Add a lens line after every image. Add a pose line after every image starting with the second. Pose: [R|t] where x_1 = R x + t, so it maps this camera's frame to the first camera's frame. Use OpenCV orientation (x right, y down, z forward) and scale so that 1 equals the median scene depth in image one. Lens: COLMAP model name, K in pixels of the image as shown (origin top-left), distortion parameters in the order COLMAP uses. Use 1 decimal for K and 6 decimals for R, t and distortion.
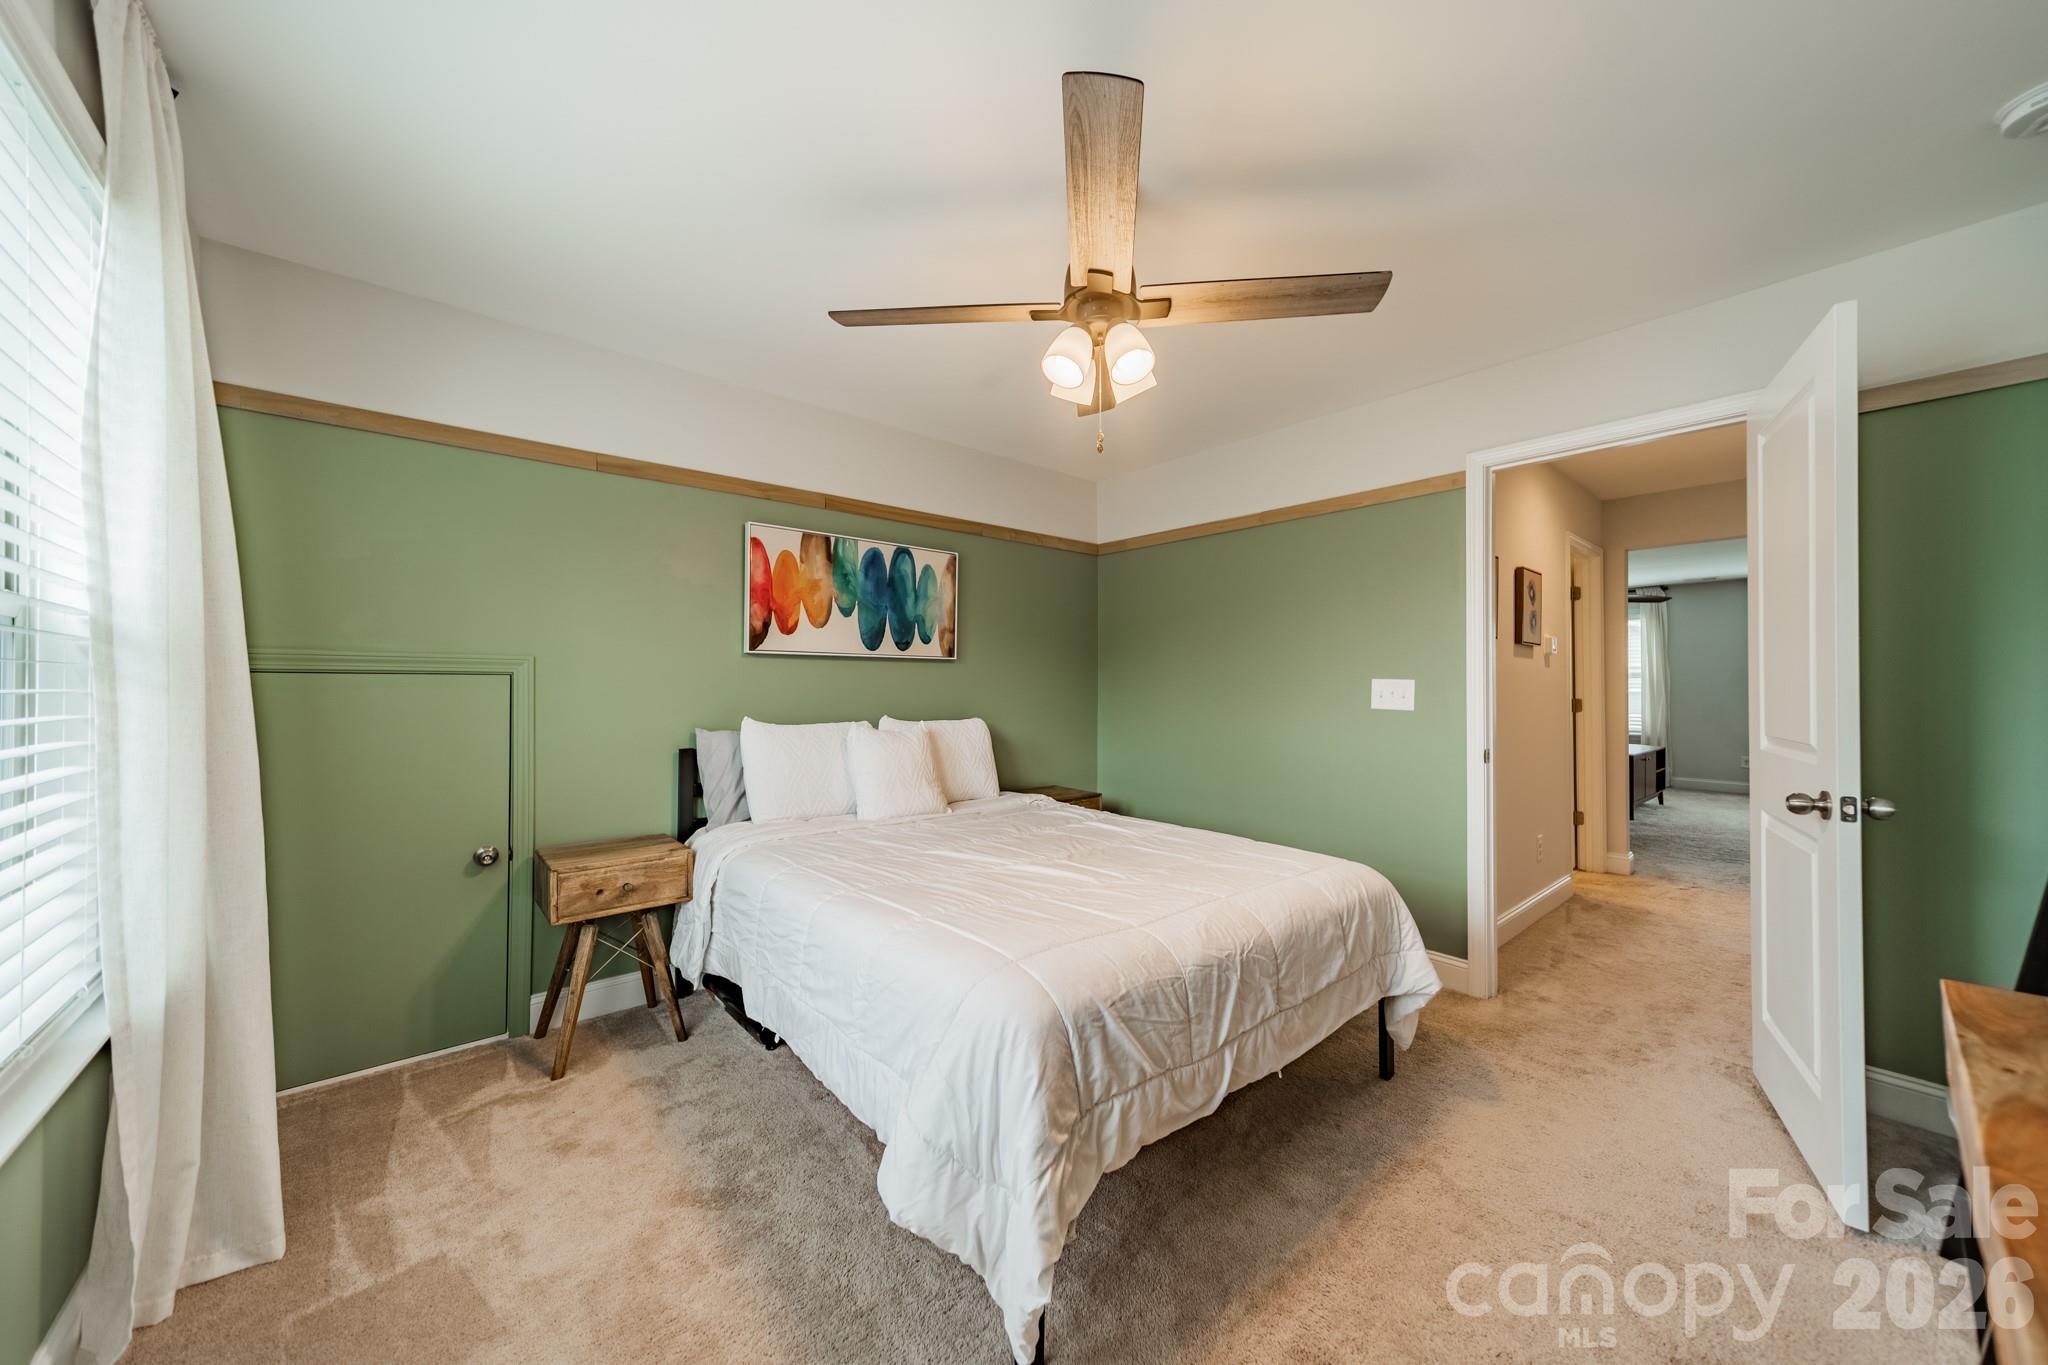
lens RADIAL K [[719.0, 0, 1026.4], [0, 719.0, 680.5], [0, 0, 1]] dist [0.007380, 0.000335]
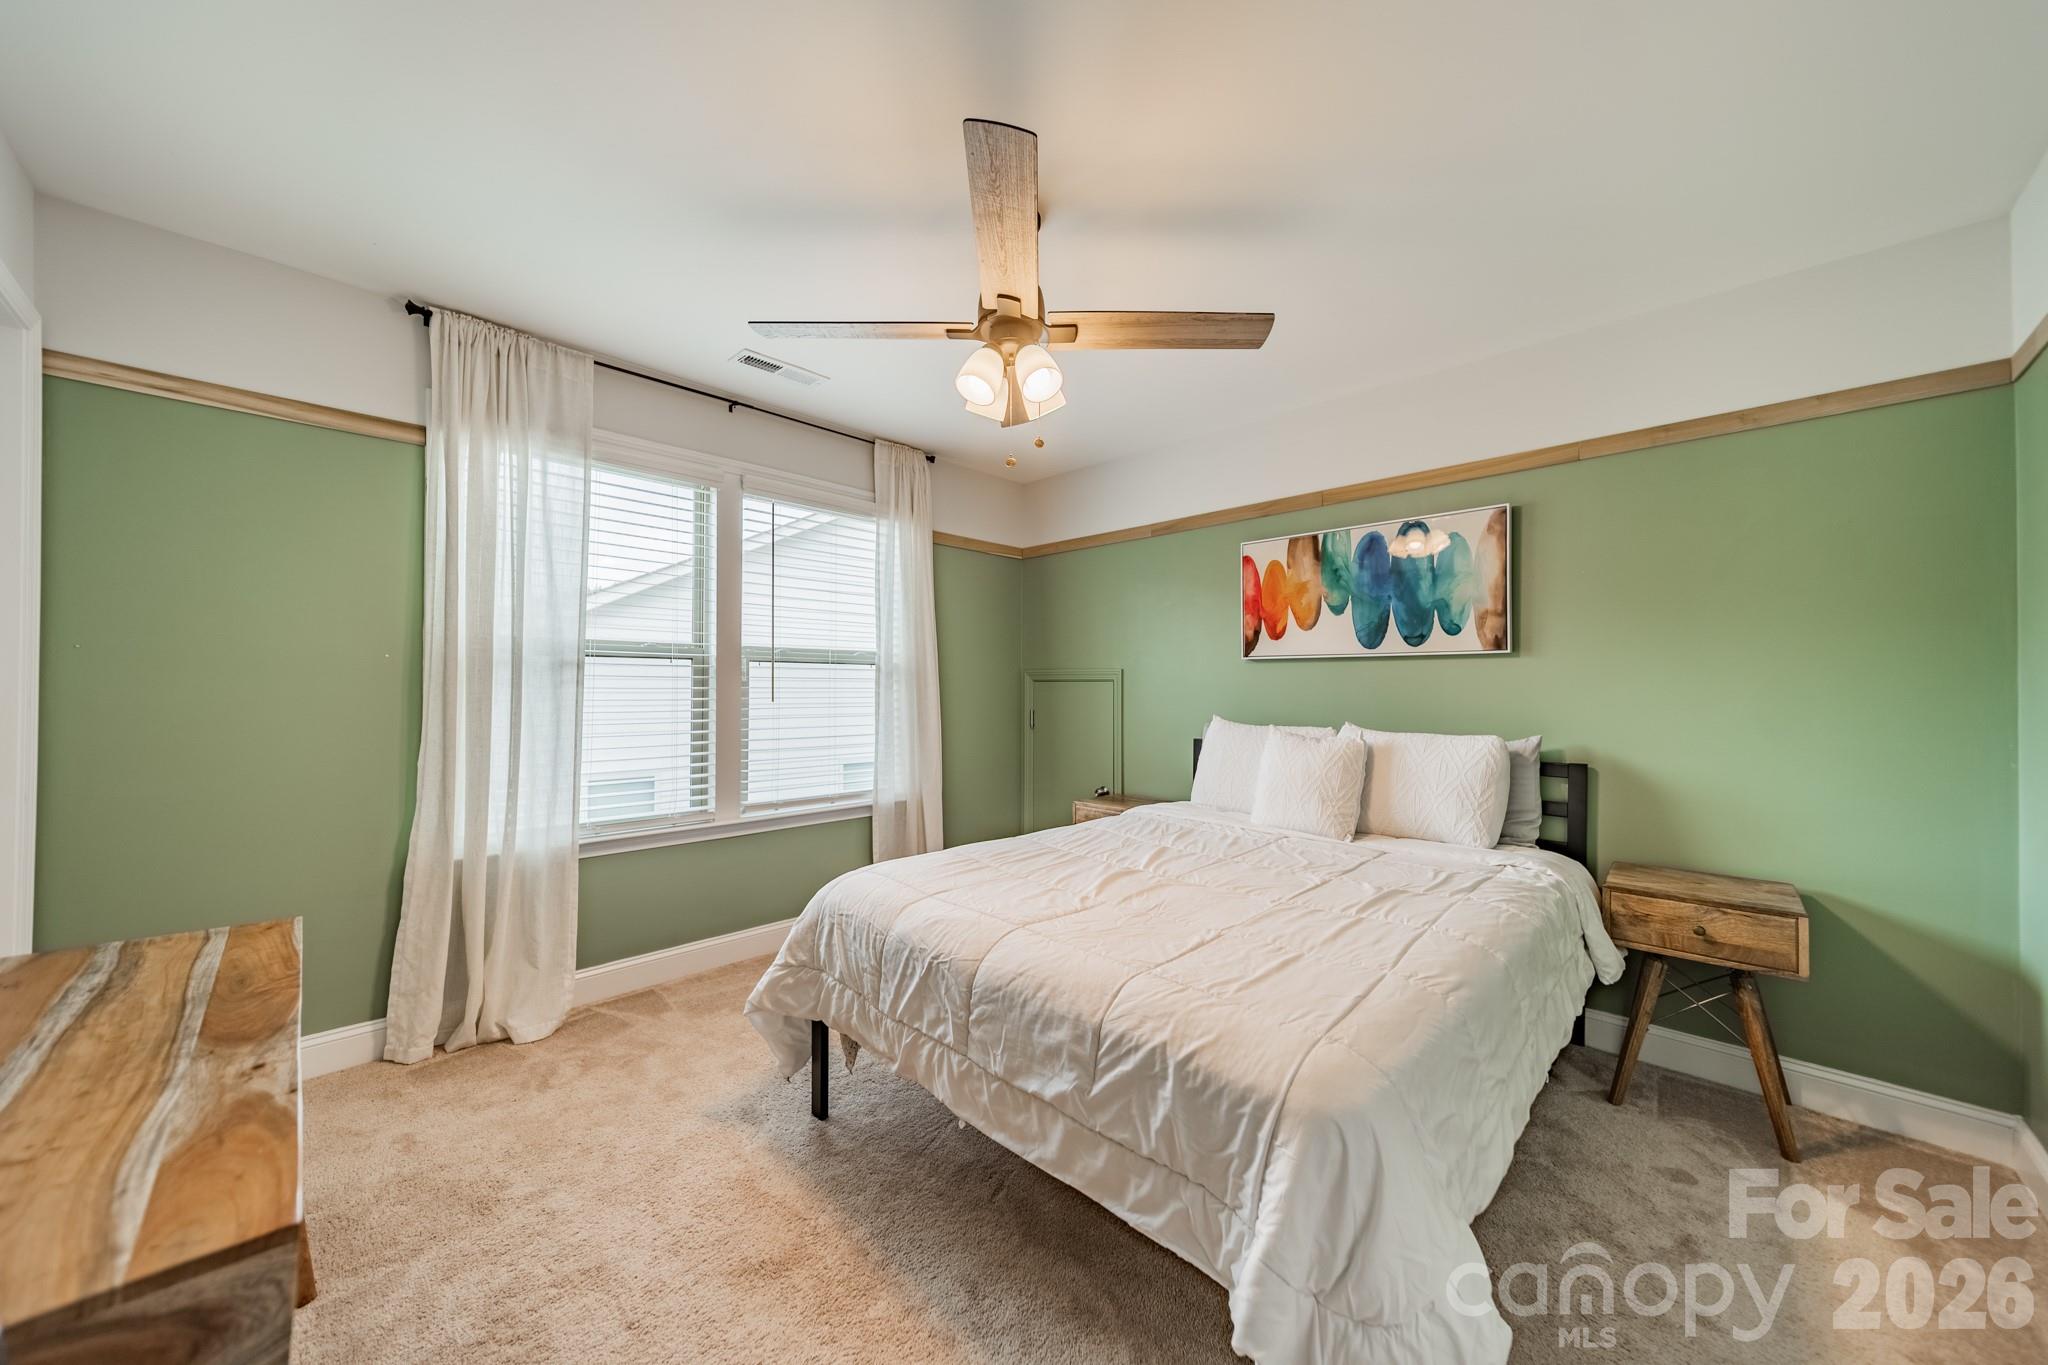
lens RADIAL K [[719.0, 0, 1038.6], [0, 719.0, 687.0], [0, 0, 1]] dist [0.007380, 0.000335]
pose [[0.083613, 0.000633, -0.996498, 0.658179], [0.002625, 0.999996, 0.000856, 0.003460], [0.996495, -0.002687, 0.083611, 0.540104]]
